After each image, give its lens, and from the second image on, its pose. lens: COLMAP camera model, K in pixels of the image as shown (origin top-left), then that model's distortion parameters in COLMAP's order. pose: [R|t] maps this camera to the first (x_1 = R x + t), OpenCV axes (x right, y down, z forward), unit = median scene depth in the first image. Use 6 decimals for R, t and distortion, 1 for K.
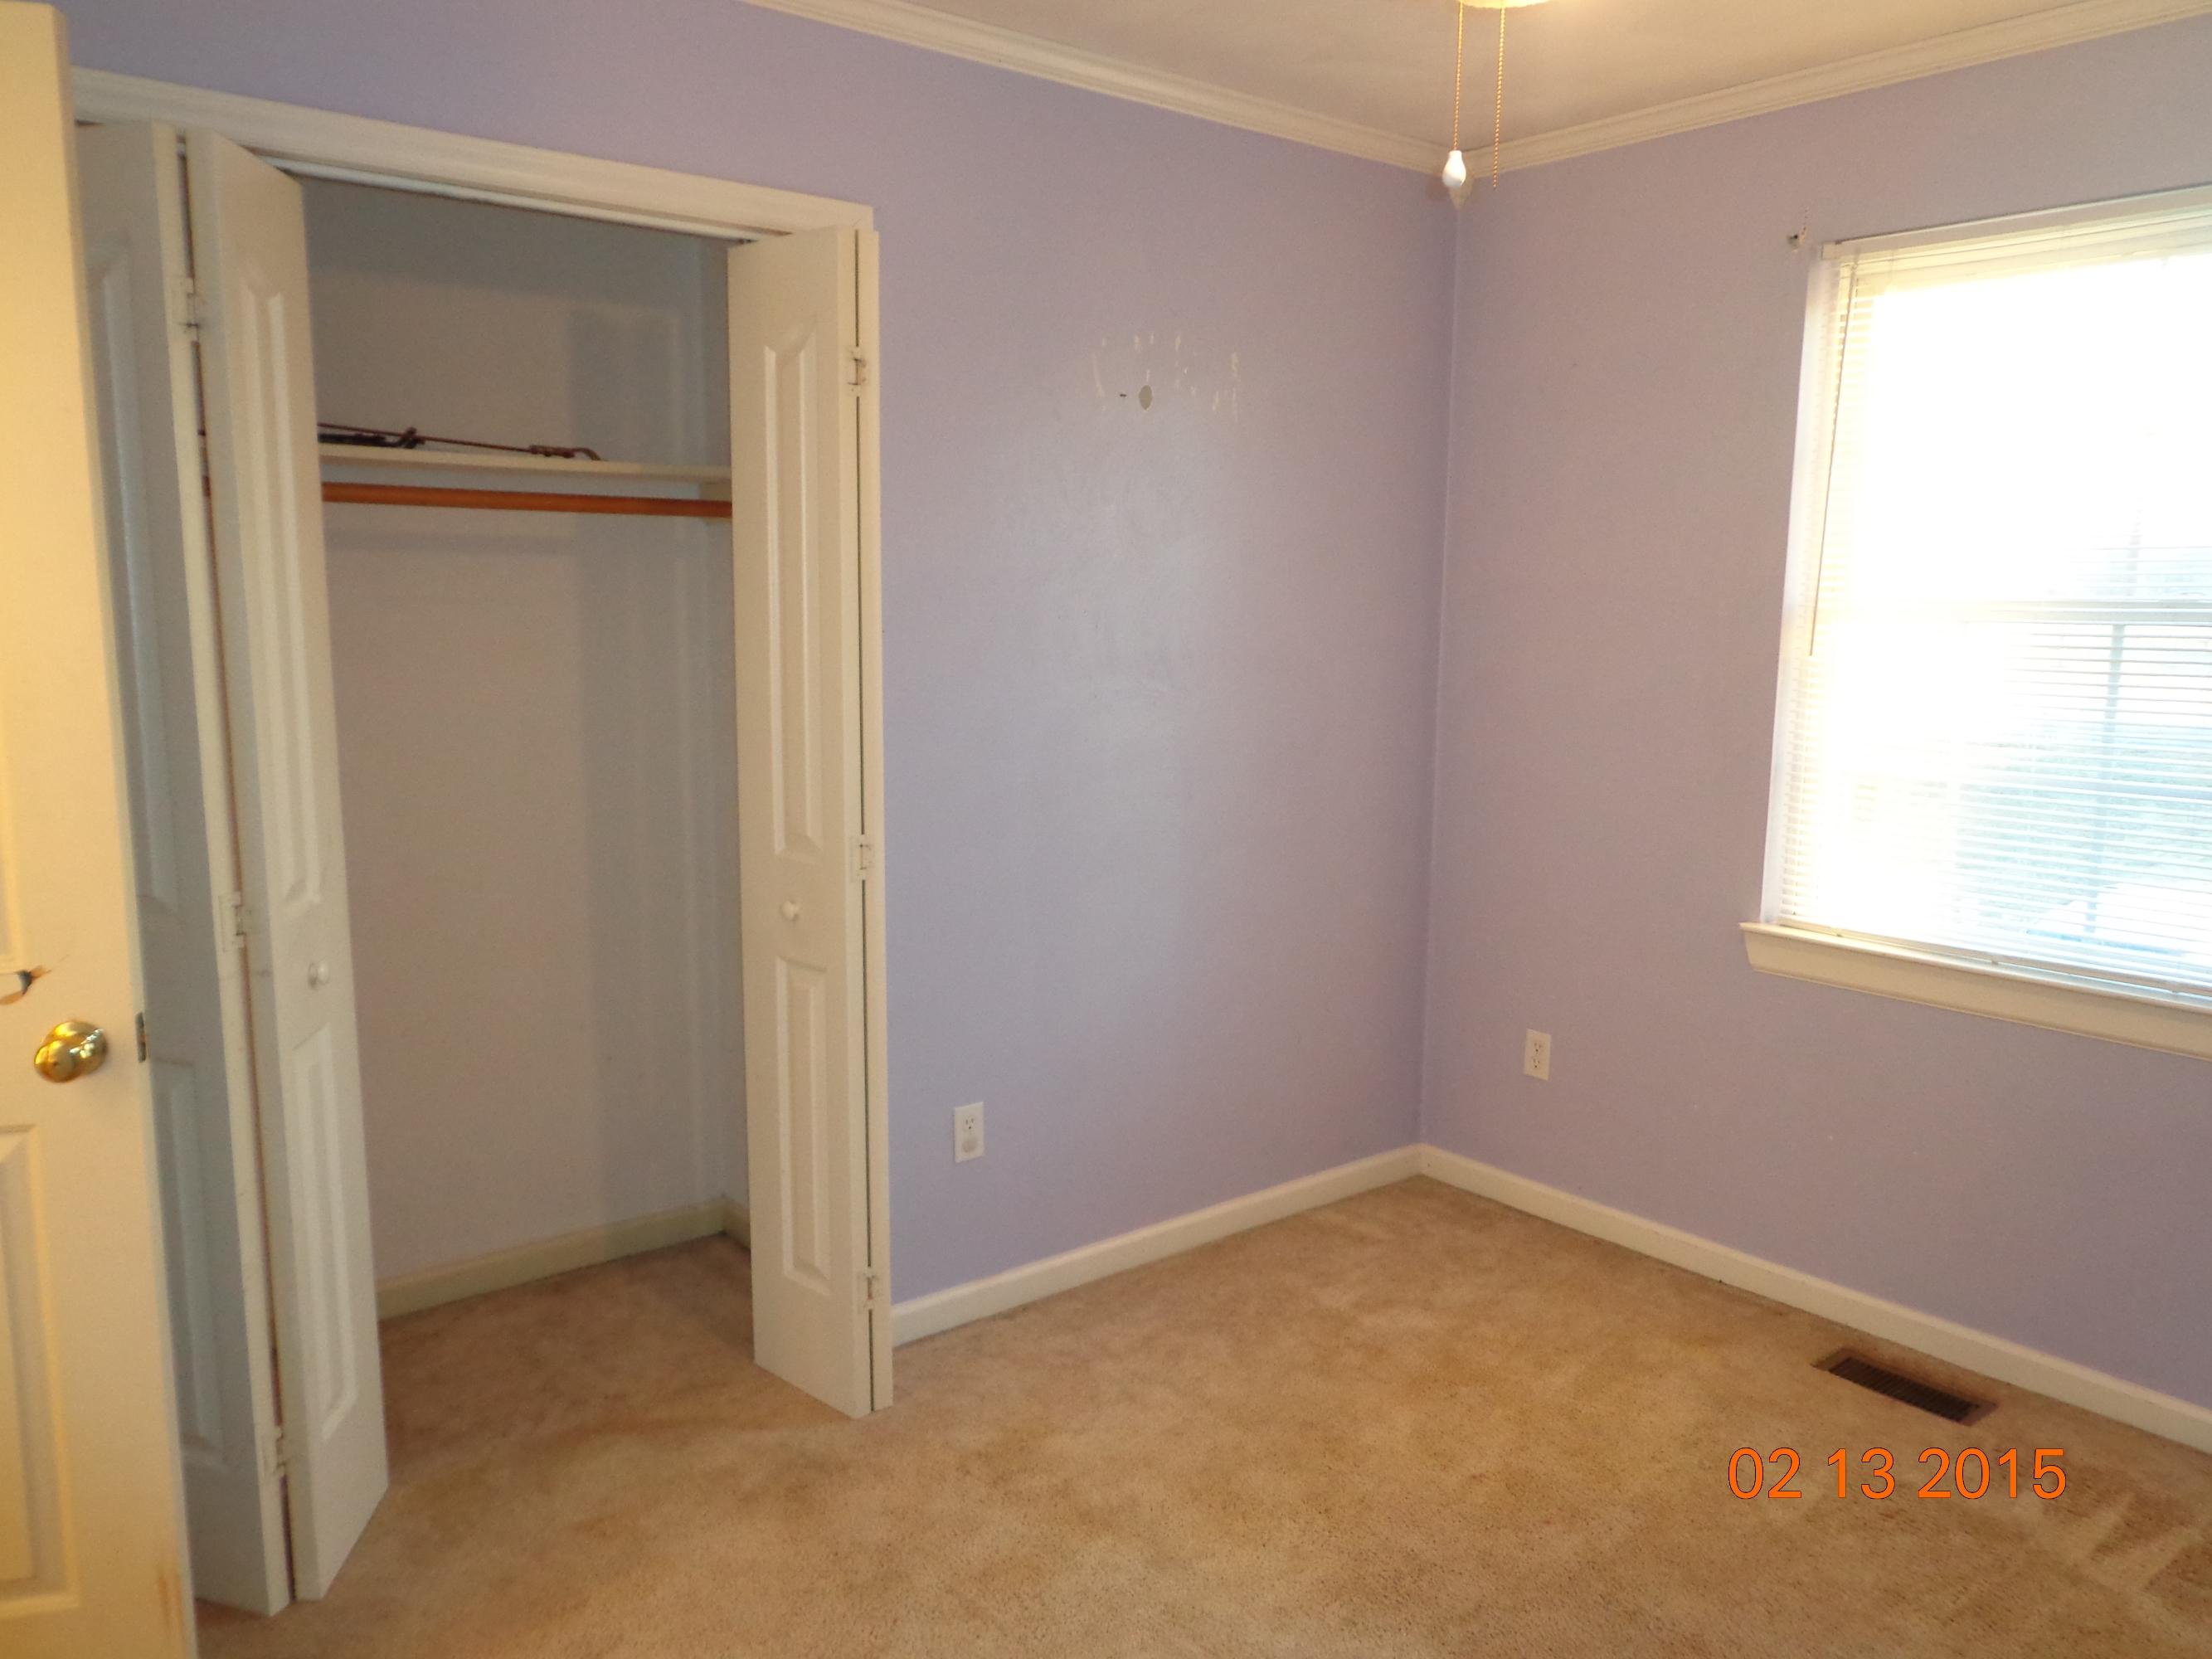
lens RADIAL K [[1646.5, 0, 1113.4], [0, 1646.5, 828.8], [0, 0, 1]] dist [0.007672, -0.001128]
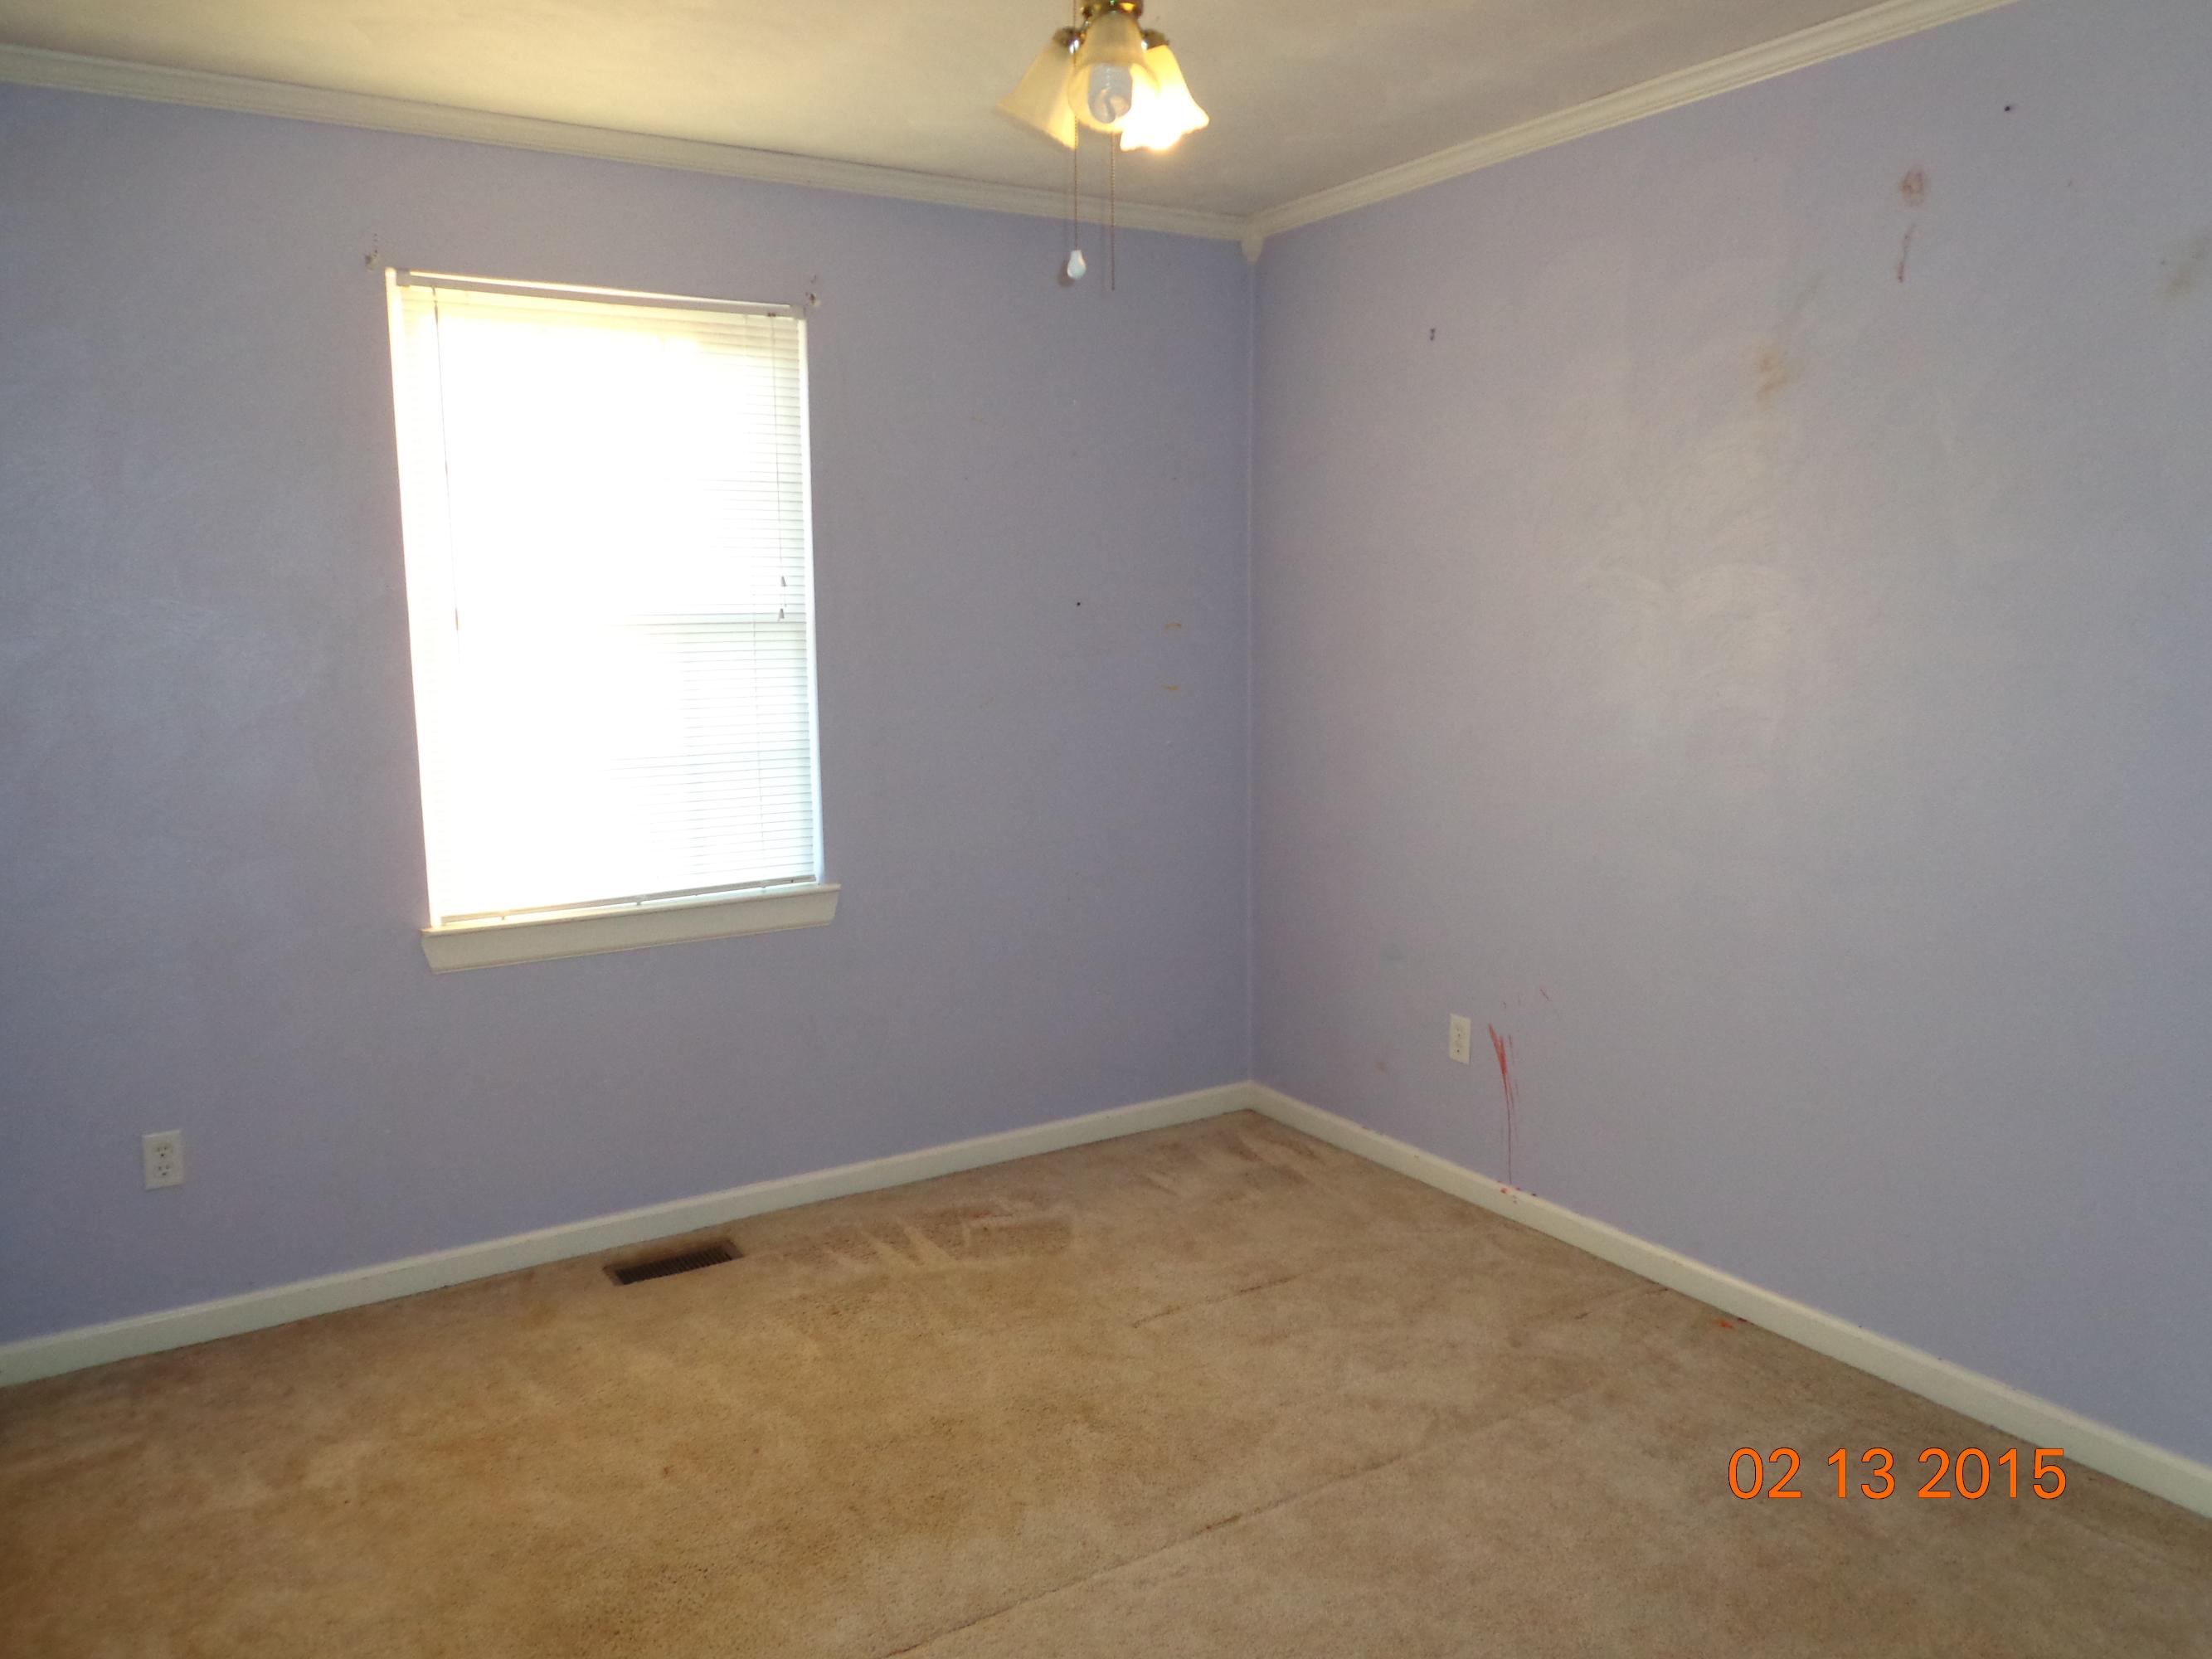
lens RADIAL K [[1646.5, 0, 1114.7], [0, 1646.5, 831.5], [0, 0, 1]] dist [0.007672, -0.001128]
pose [[0.115257, -0.143904, 0.982857, -0.594593], [0.167519, 0.978095, 0.123562, -0.059734], [-0.979108, 0.150406, 0.136839, 0.467204]]
